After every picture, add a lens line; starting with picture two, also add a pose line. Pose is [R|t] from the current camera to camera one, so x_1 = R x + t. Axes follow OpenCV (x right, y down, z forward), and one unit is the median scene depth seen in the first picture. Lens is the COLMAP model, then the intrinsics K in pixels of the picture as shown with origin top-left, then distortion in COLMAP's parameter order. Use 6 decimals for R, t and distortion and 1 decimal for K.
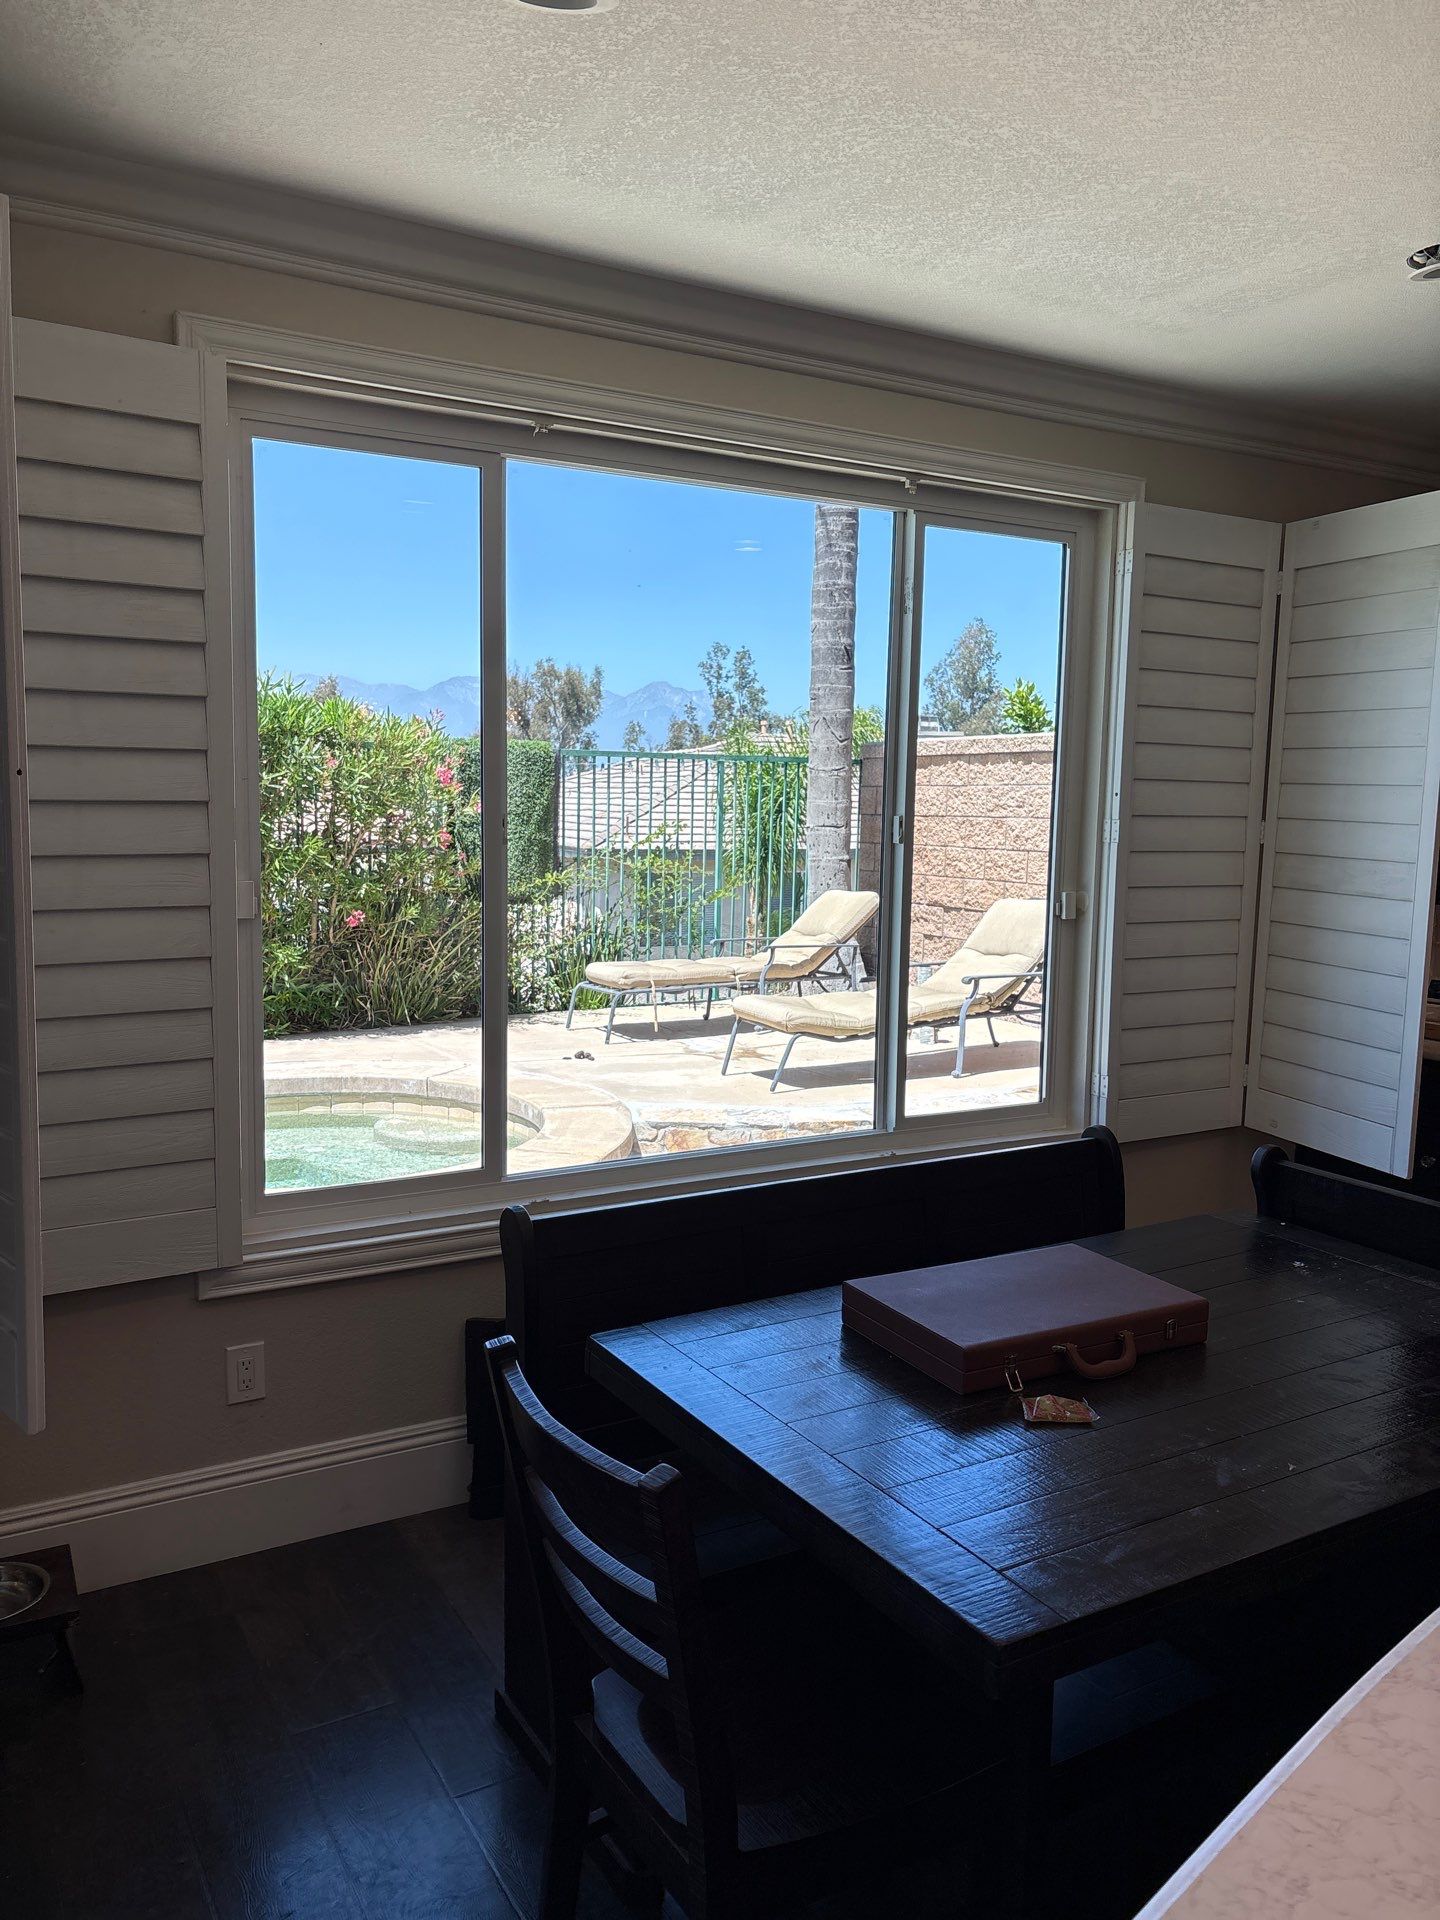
lens RADIAL K [[1455.3, 0, 718.1], [0, 1455.3, 951.0], [0, 0, 1]] dist [-0.010238, -0.001827]
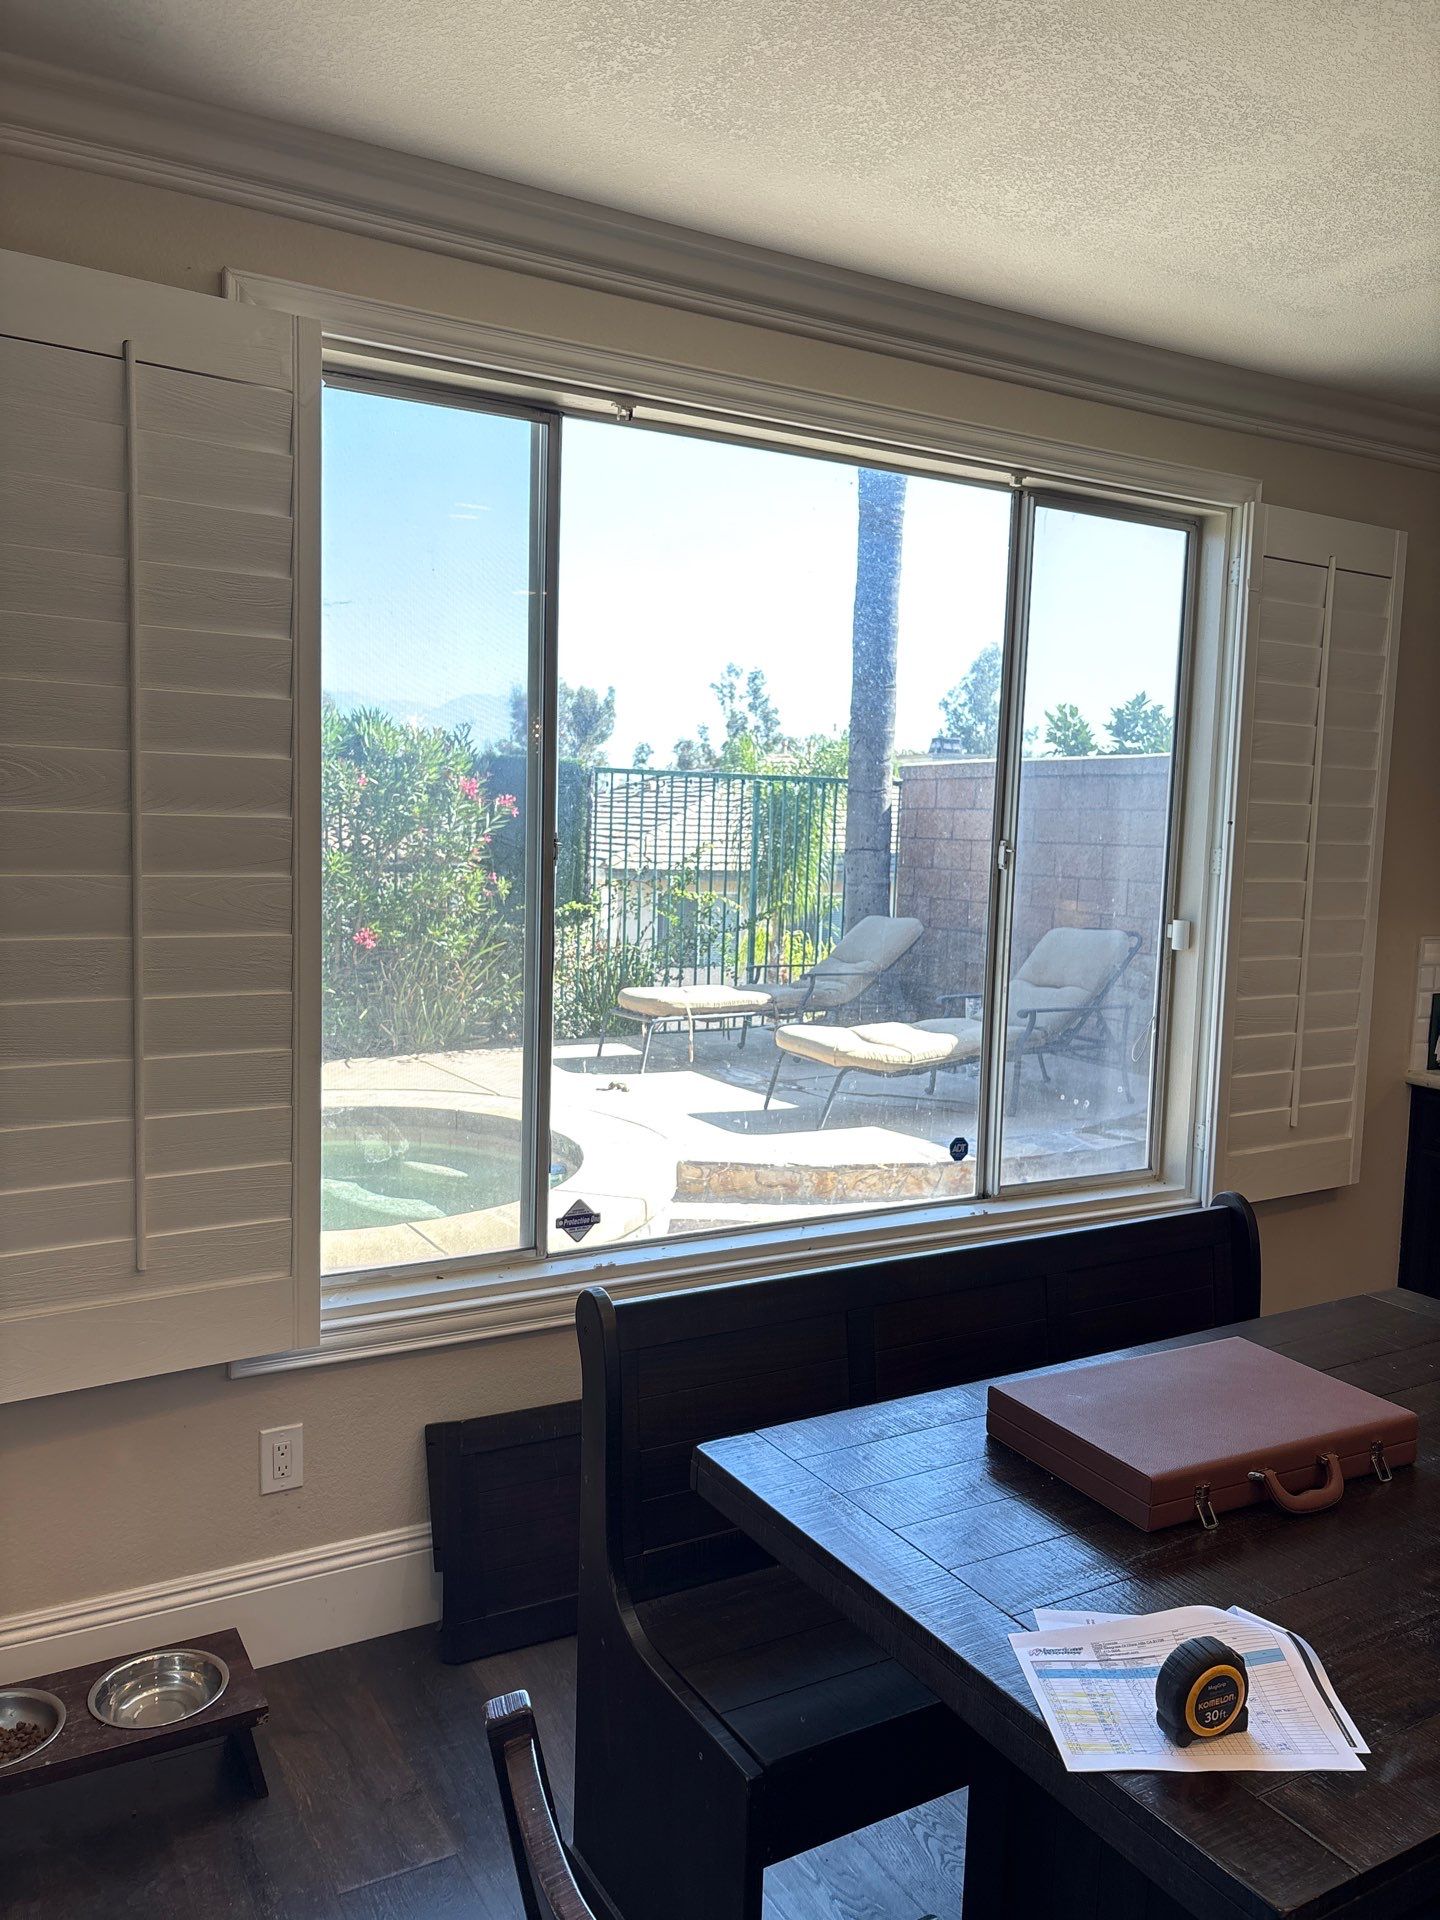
lens RADIAL K [[1459.5, 0, 720.0], [0, 1459.5, 960.0], [0, 0, 1]] dist [-0.007953, -0.014154]
pose [[0.999888, 0.014587, -0.003317, -0.059664], [-0.014613, 0.999861, -0.008013, -0.012004], [0.003199, 0.008060, 0.999962, 0.109448]]
